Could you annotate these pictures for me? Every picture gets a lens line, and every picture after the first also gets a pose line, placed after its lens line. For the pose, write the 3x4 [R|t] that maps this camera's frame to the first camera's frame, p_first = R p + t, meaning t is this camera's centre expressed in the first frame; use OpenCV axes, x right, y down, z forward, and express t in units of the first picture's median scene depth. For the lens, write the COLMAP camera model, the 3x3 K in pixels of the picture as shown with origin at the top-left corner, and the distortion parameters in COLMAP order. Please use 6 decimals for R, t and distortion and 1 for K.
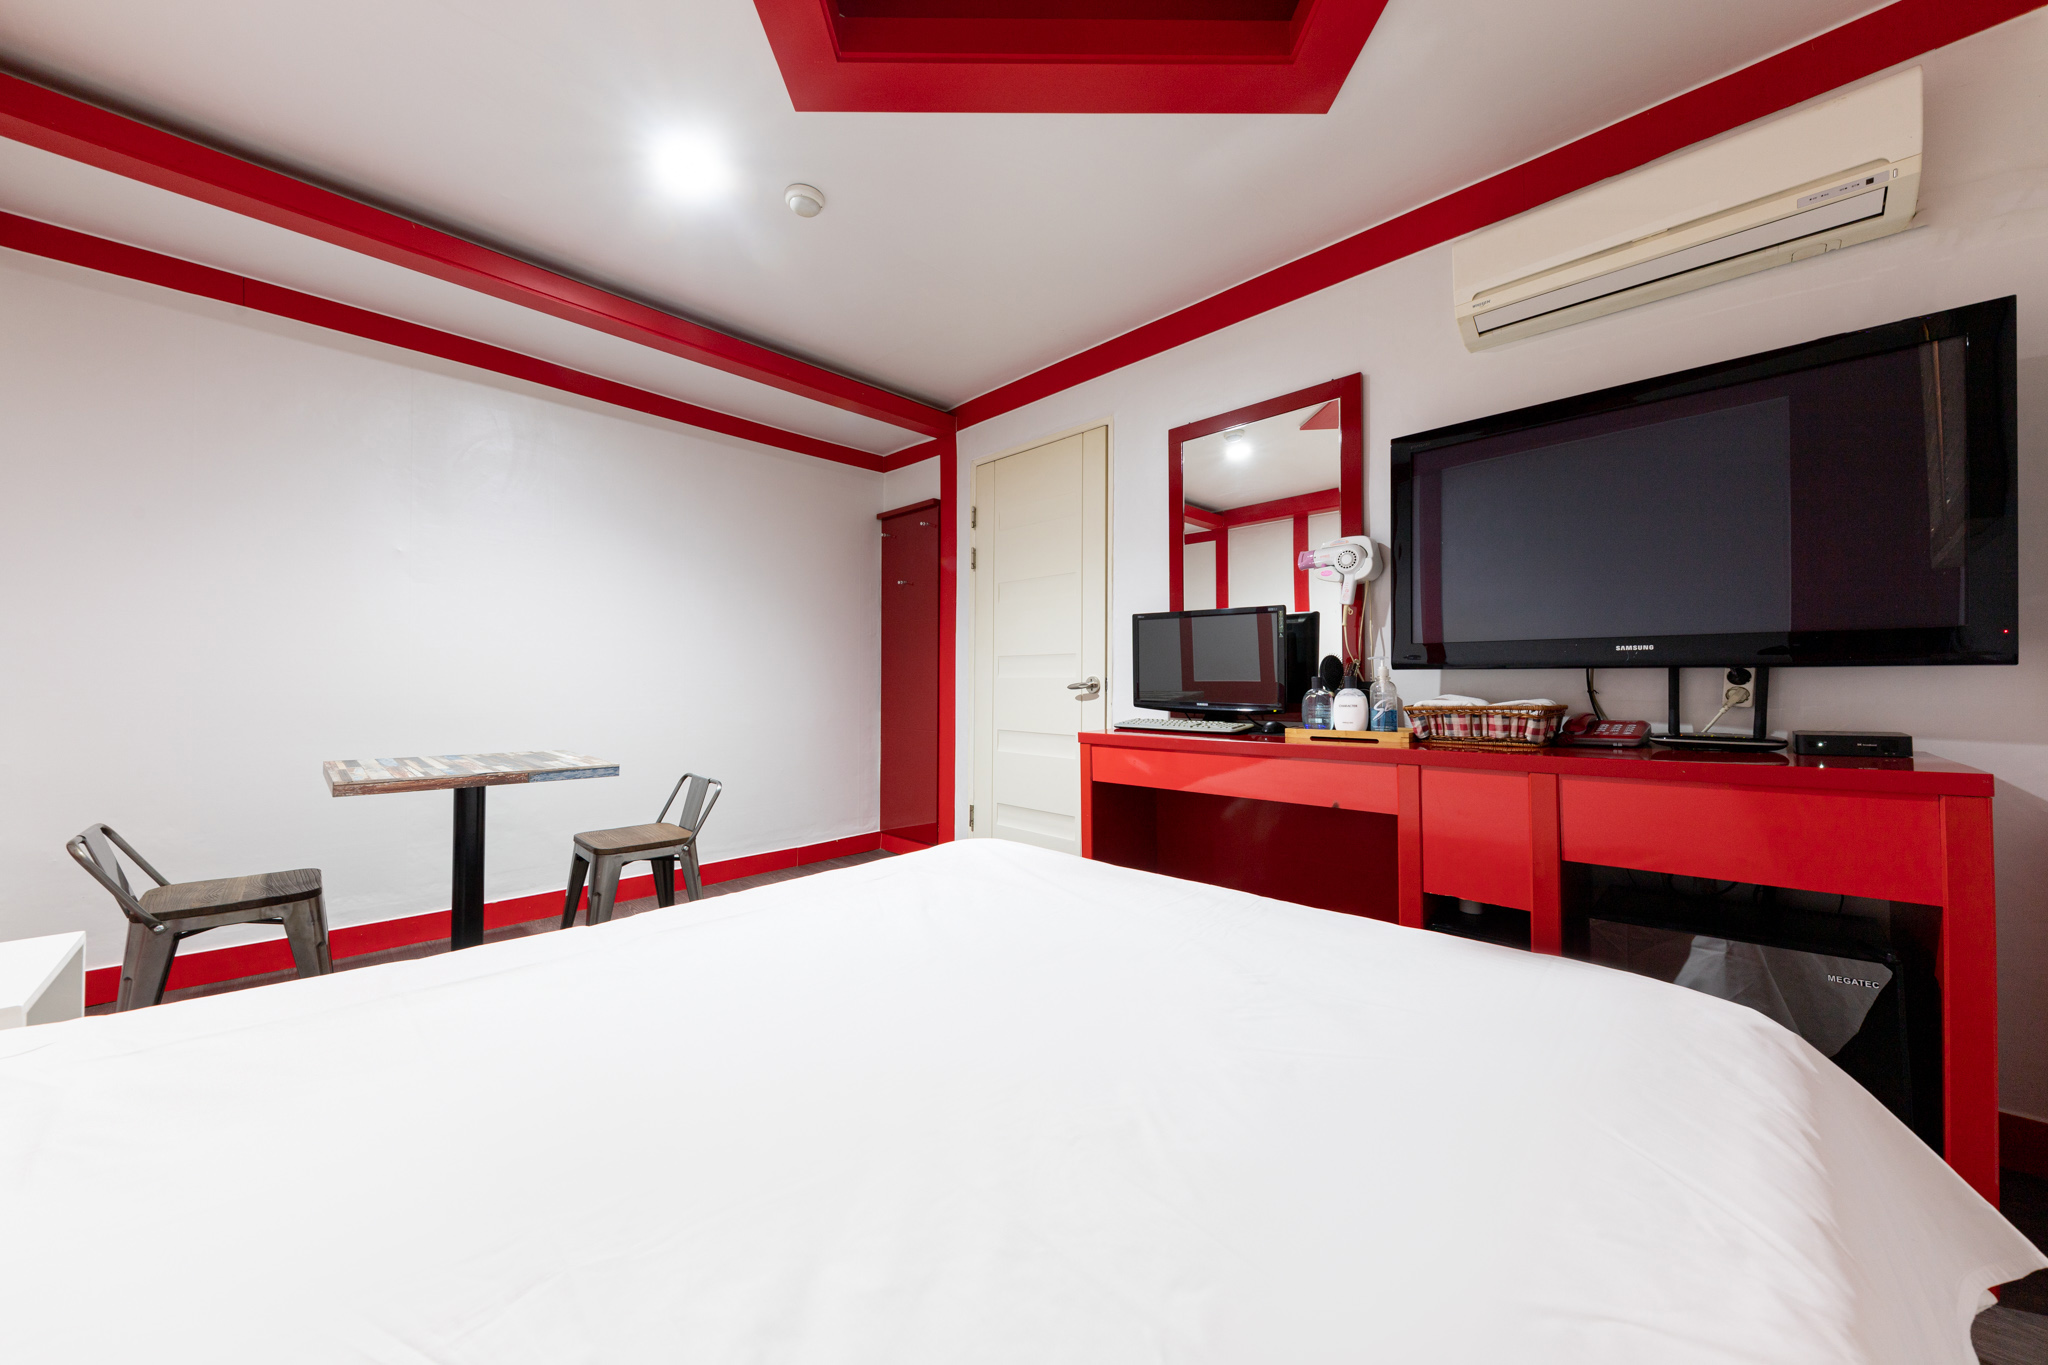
lens RADIAL K [[693.1, 0, 1022.9], [0, 693.1, 683.3], [0, 0, 1]] dist [0.007641, -0.000402]
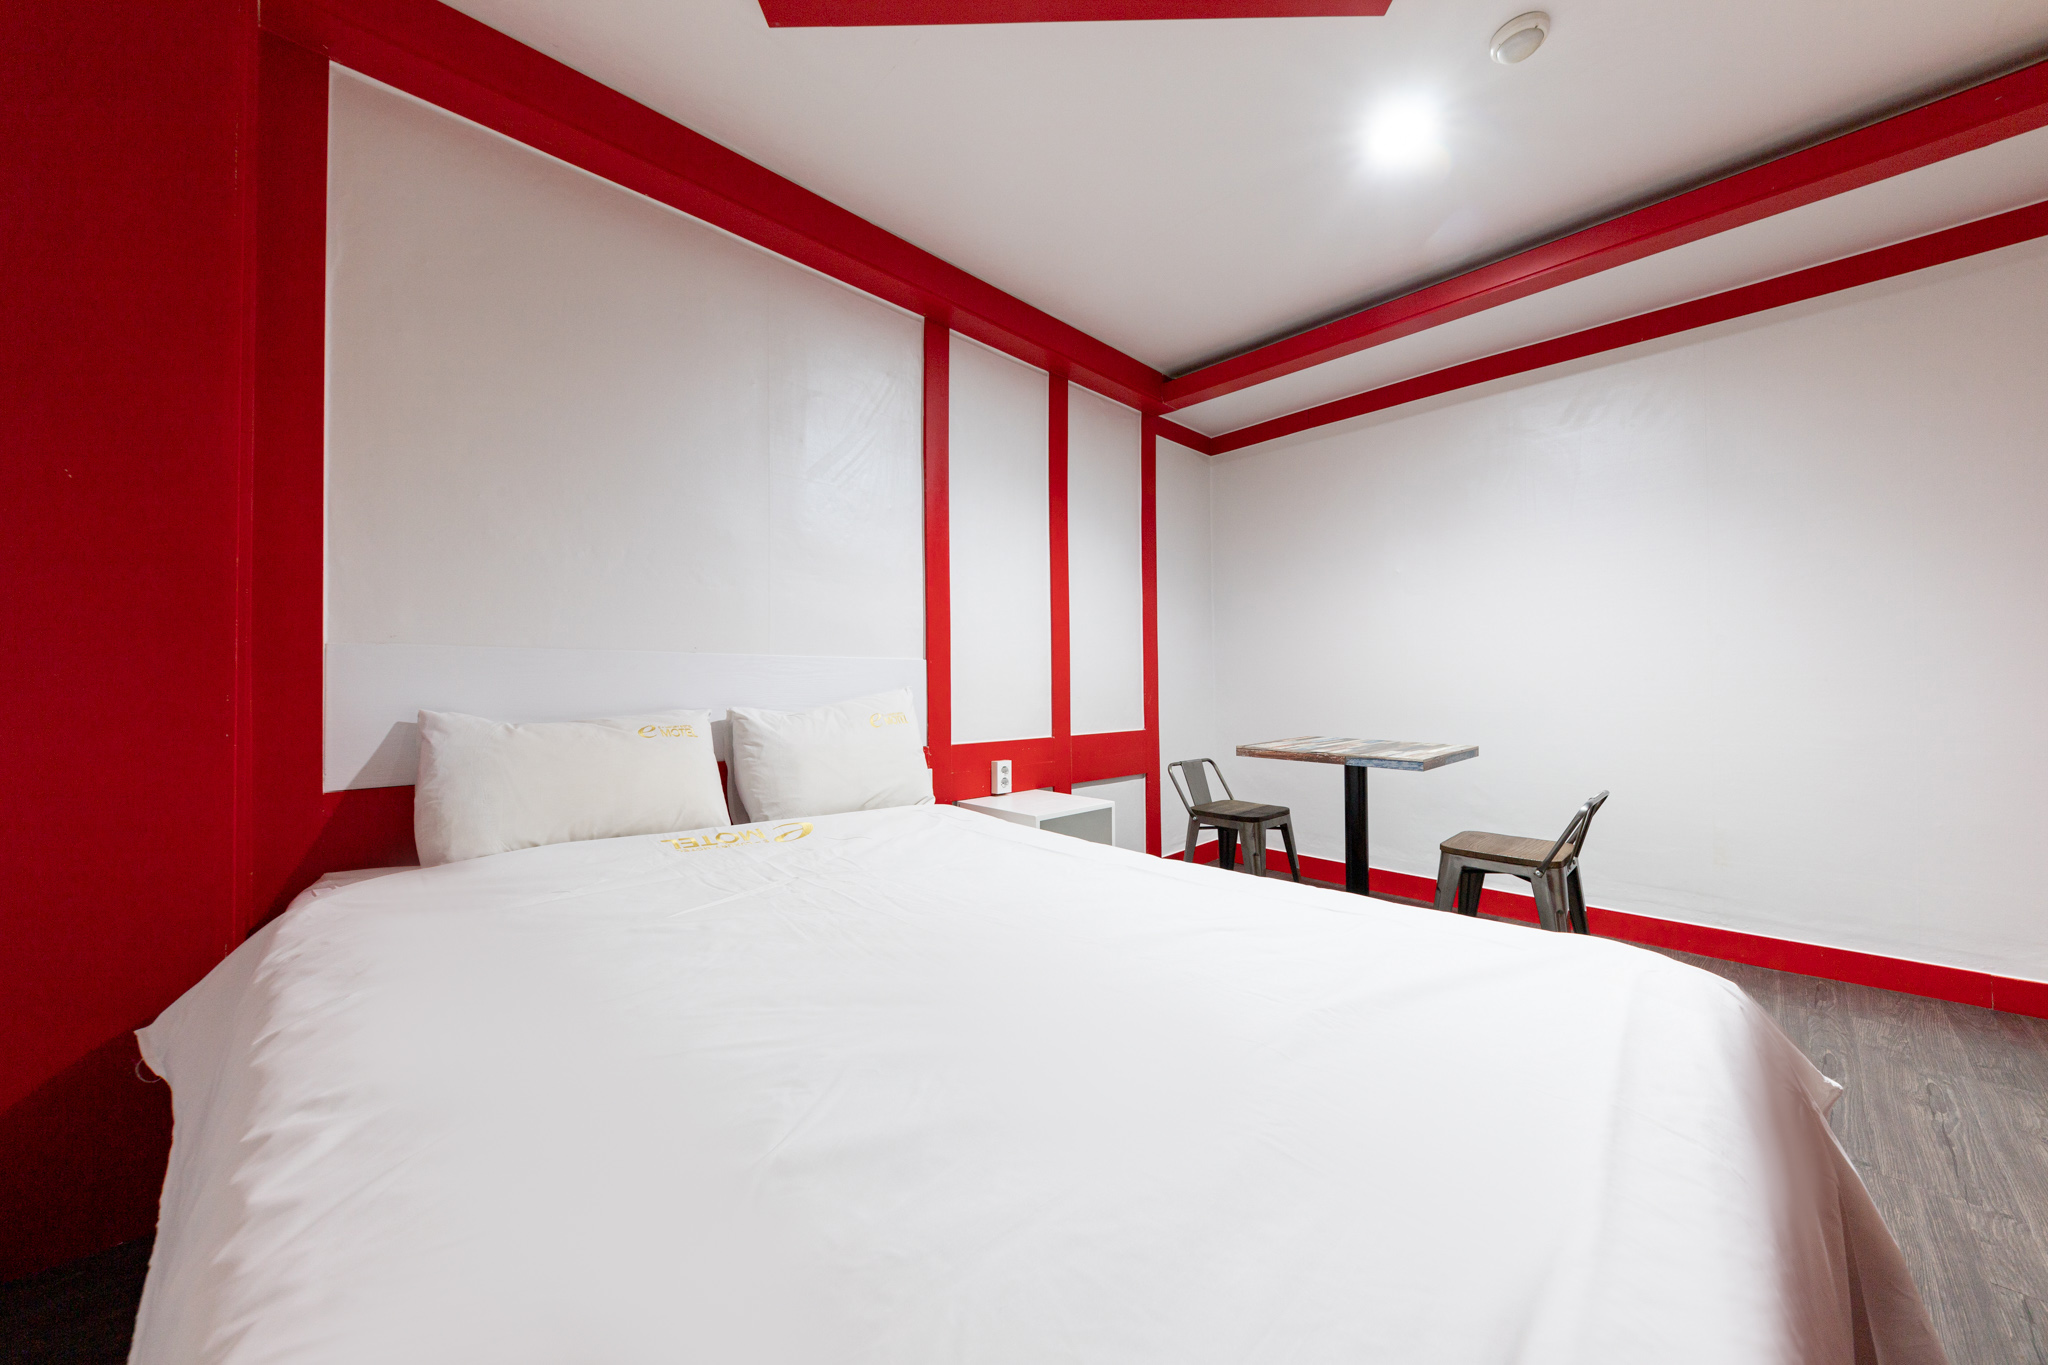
lens RADIAL K [[716.1, 0, 1028.4], [0, 716.1, 681.9], [0, 0, 1]] dist [0.000958, -0.000628]
pose [[-0.012138, -0.006027, -0.999908, 0.451863], [0.010367, 0.999927, -0.006153, 0.005784], [0.999873, -0.010441, -0.012075, 0.451345]]
